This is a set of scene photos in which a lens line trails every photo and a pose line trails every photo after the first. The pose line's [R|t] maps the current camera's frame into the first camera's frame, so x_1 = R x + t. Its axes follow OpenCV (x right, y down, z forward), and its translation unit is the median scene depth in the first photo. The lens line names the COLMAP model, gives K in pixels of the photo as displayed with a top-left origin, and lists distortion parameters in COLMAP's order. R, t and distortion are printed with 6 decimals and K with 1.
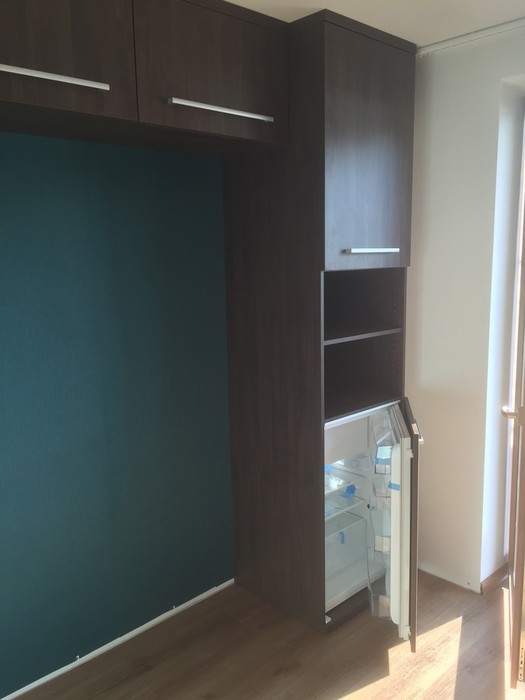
lens RADIAL K [[600.8, 0, 262.5], [0, 600.8, 350.0], [0, 0, 1]] dist [0.082018, -0.103600]
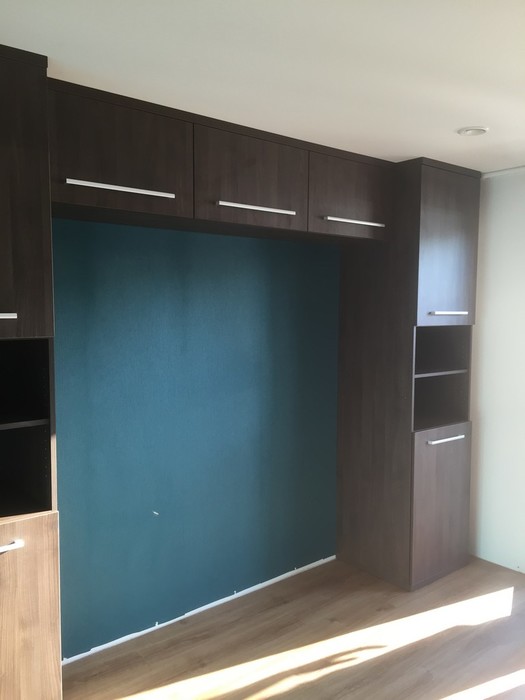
lens RADIAL K [[589.7, 0, 262.6], [0, 589.7, 359.1], [0, 0, 1]] dist [0.051436, -0.003957]
pose [[0.997162, 0.027751, -0.069991, -0.160761], [-0.033040, 0.996592, -0.075587, 0.065898], [0.067655, 0.077685, 0.994680, -0.425218]]
